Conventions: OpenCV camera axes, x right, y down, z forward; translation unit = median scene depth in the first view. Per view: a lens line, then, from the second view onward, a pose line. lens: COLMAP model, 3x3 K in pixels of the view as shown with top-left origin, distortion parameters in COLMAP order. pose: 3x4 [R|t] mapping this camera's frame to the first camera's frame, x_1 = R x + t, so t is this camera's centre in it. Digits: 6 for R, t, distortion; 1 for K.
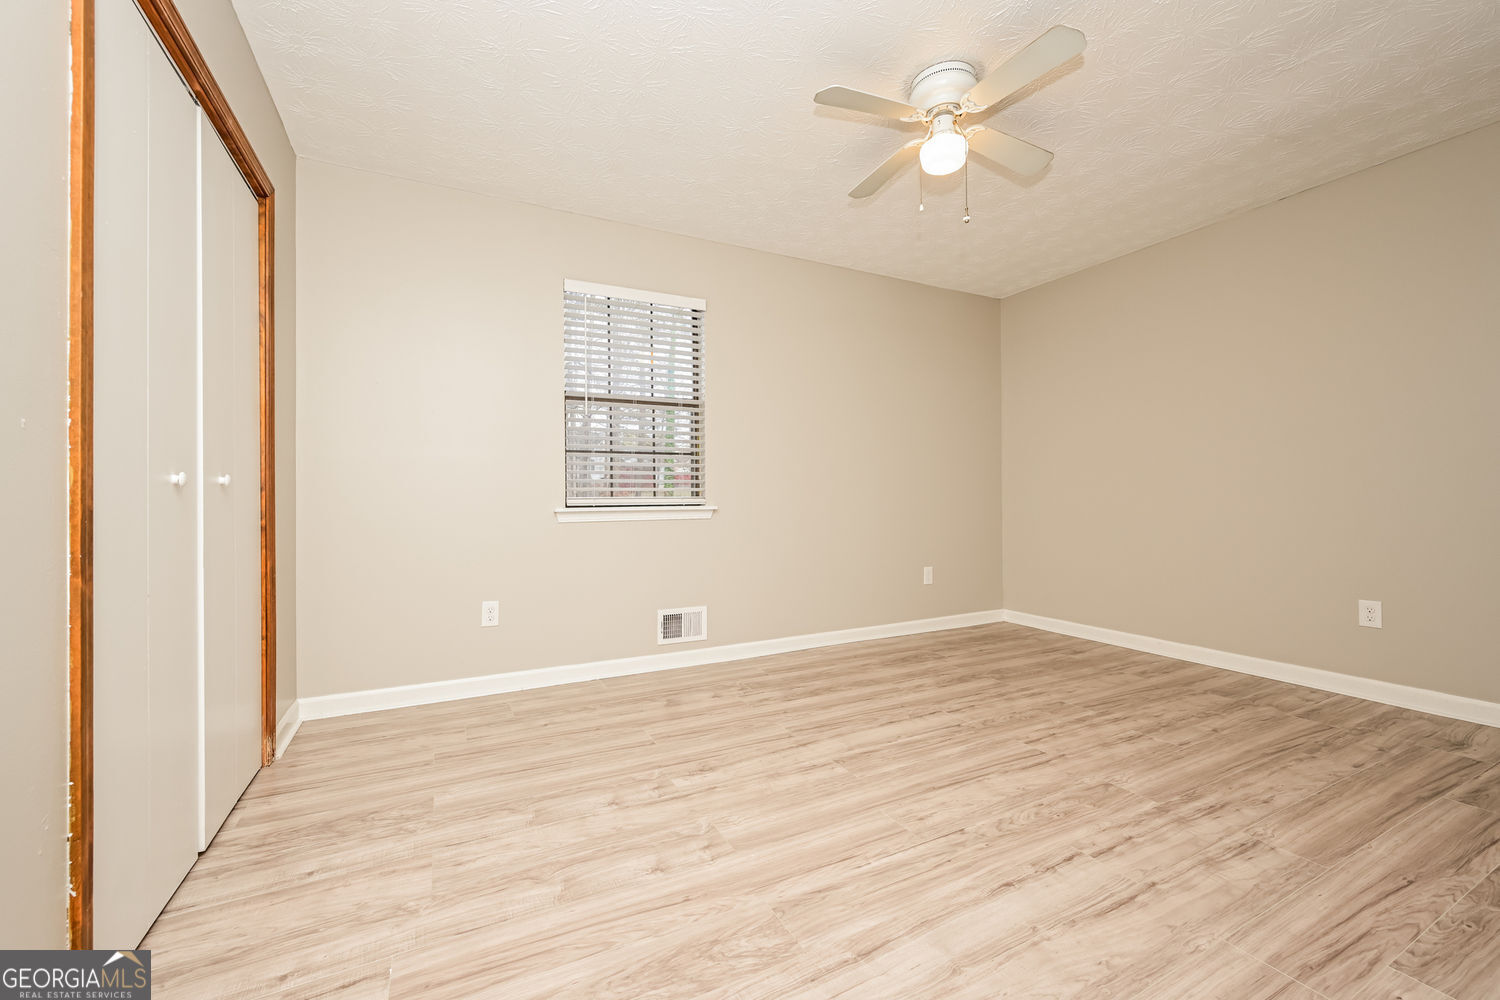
lens RADIAL K [[599.2, 0, 747.7], [0, 599.2, 501.4], [0, 0, 1]] dist [-0.001400, -0.000078]
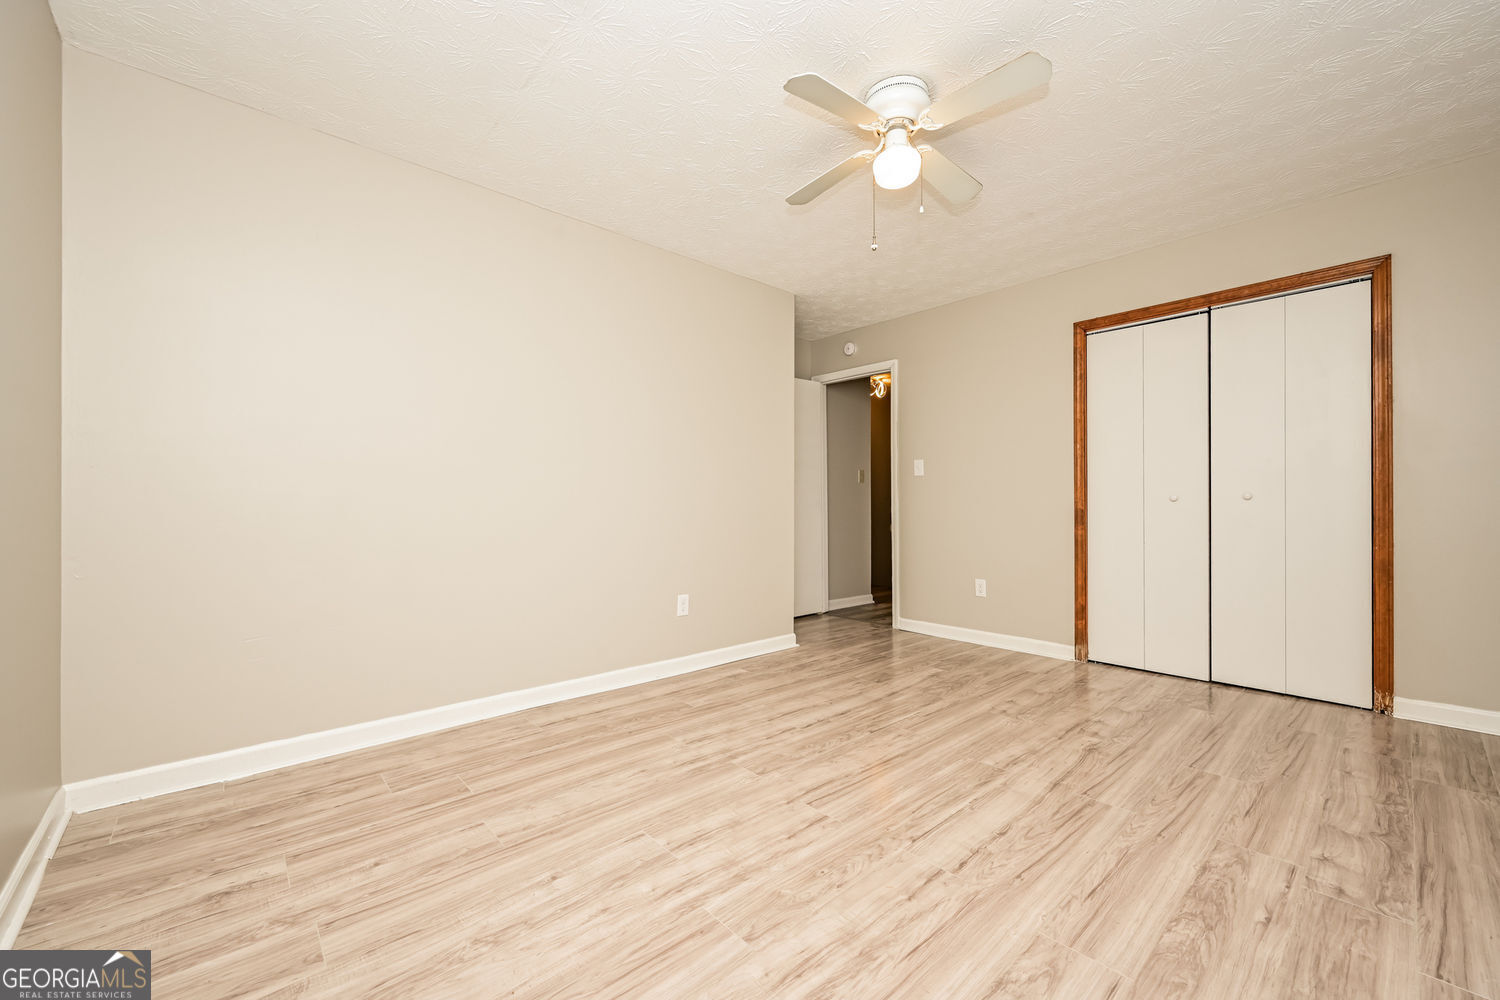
lens RADIAL K [[599.2, 0, 745.7], [0, 599.2, 500.3], [0, 0, 1]] dist [-0.001400, -0.000078]
pose [[-0.964878, 0.009306, -0.262534, 0.849824], [0.009442, 0.999955, 0.000747, -0.028215], [0.262529, -0.001758, -0.964922, 1.914086]]
